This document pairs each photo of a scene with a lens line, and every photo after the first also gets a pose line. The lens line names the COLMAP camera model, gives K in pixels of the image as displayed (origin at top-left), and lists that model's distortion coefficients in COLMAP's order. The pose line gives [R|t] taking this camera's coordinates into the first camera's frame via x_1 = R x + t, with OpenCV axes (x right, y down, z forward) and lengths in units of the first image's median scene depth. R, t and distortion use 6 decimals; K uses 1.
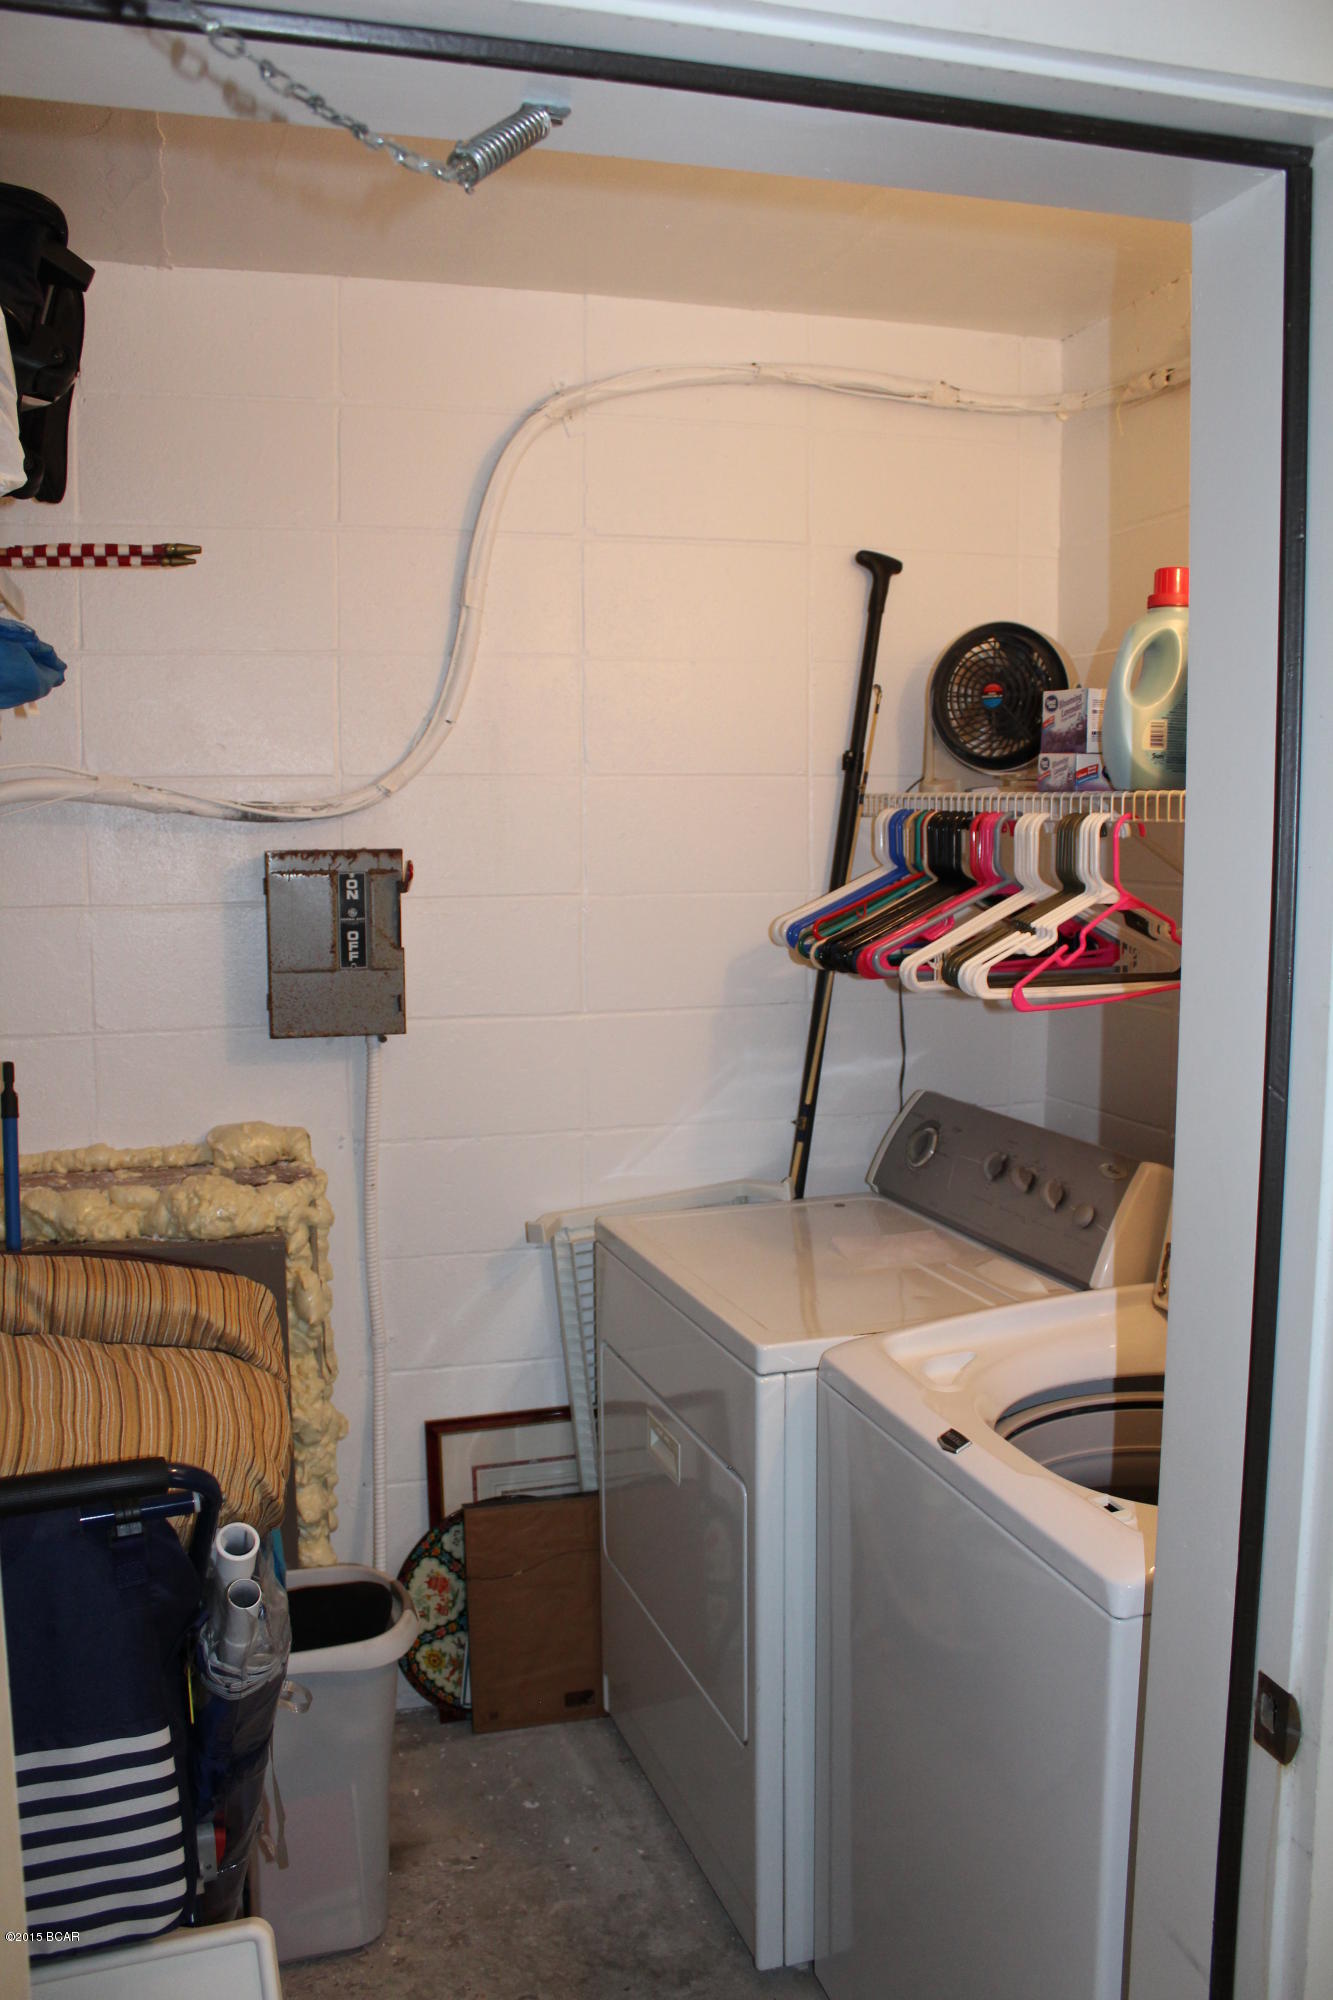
lens RADIAL K [[1642.3, 0, 666.5], [0, 1642.3, 1000.0], [0, 0, 1]] dist [-0.162405, 0.137284]
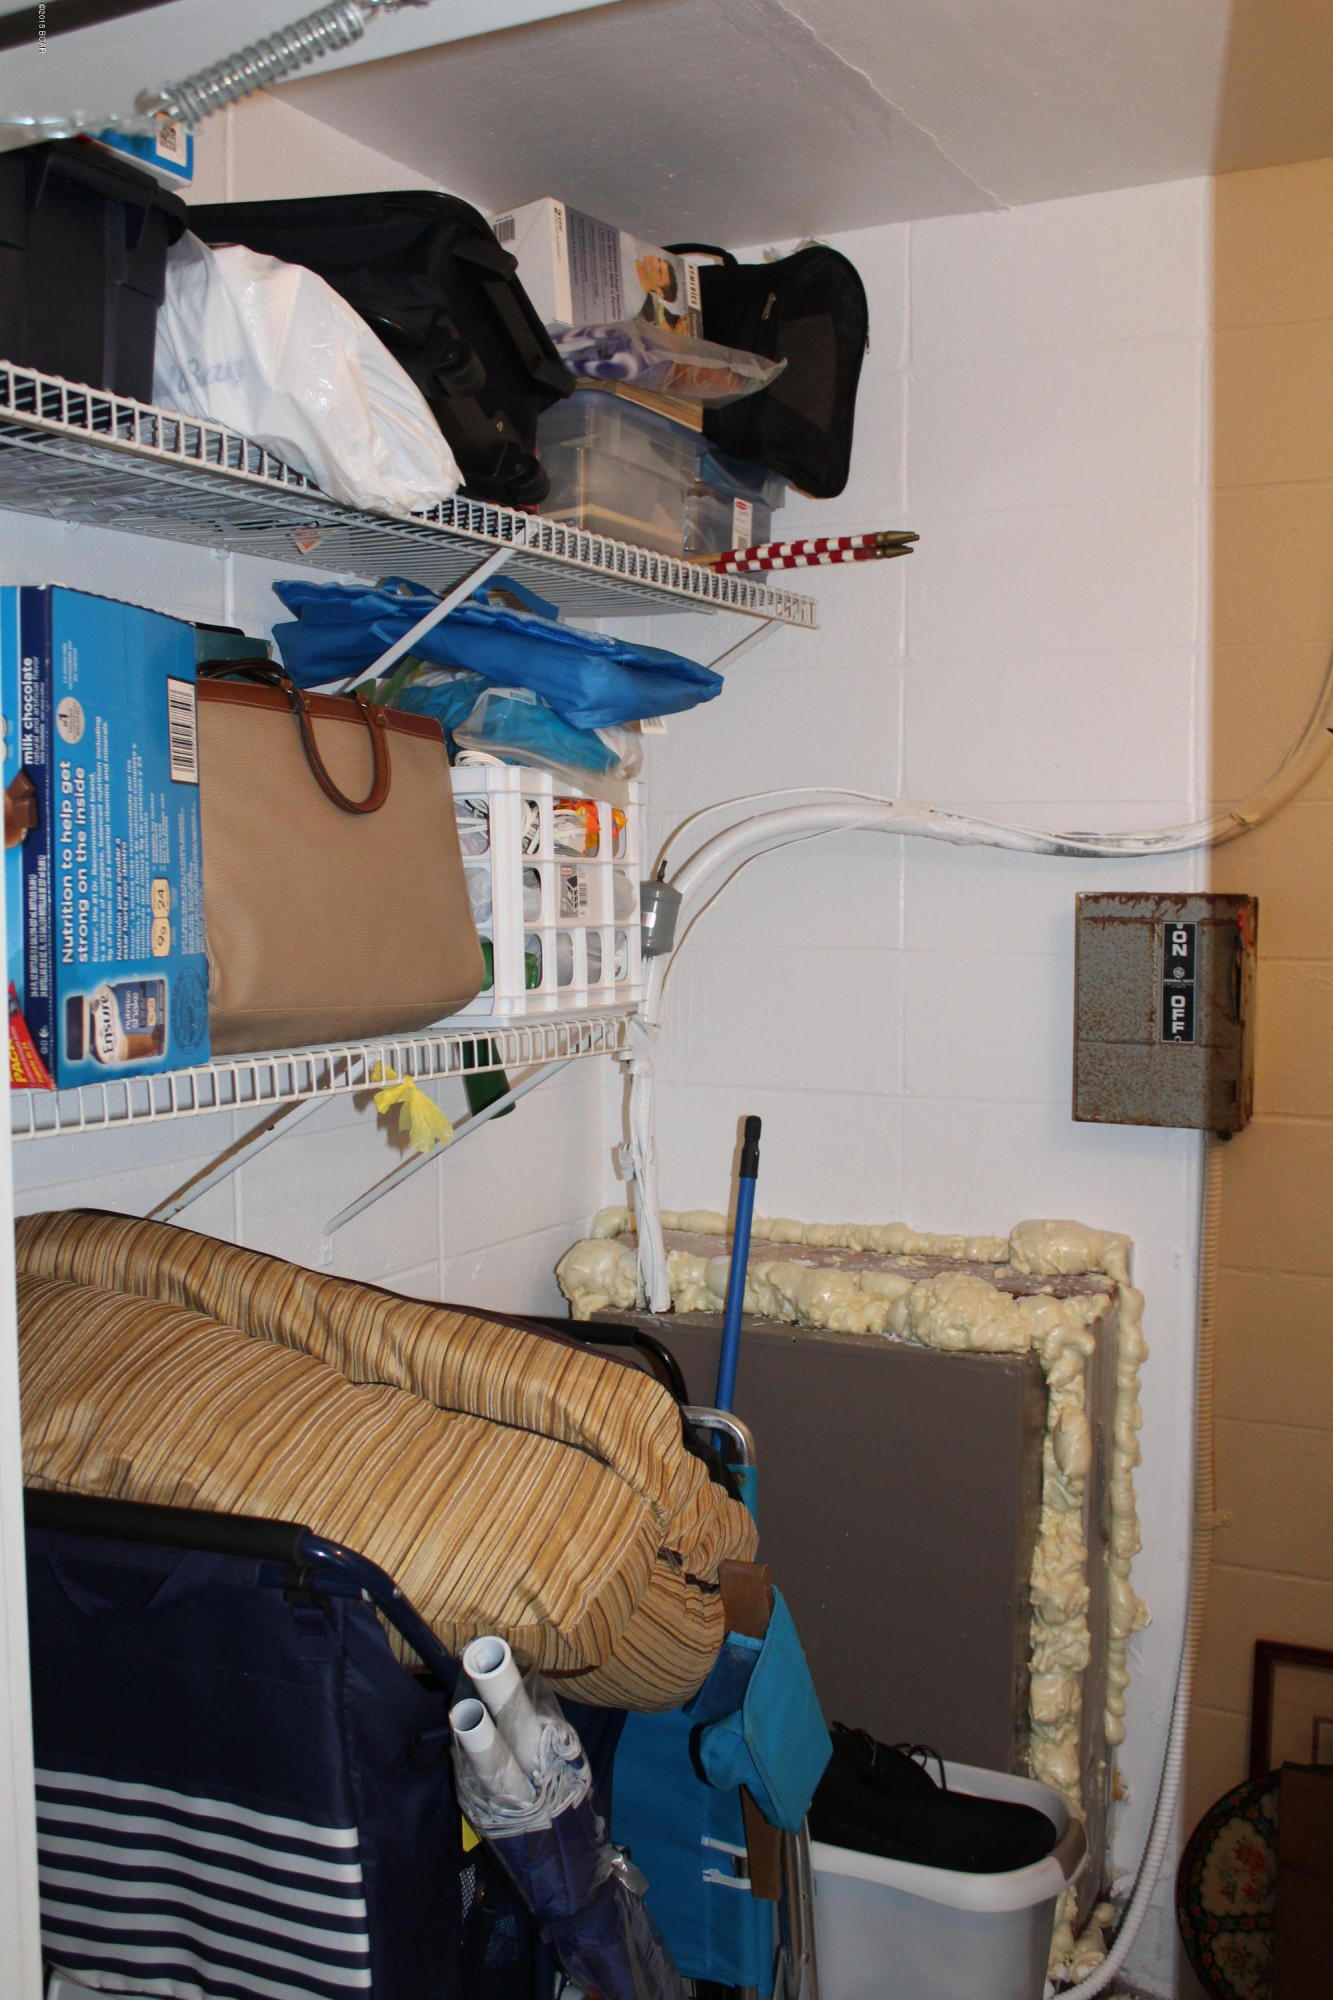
lens RADIAL K [[1937.1, 0, 666.5], [0, 1937.1, 1000.0], [0, 0, 1]] dist [-0.132191, 0.132937]
pose [[0.719243, 0.051602, -0.692840, 0.281508], [-0.080339, 0.996726, -0.009164, -0.011736], [0.690098, 0.062253, 0.721033, 0.156402]]
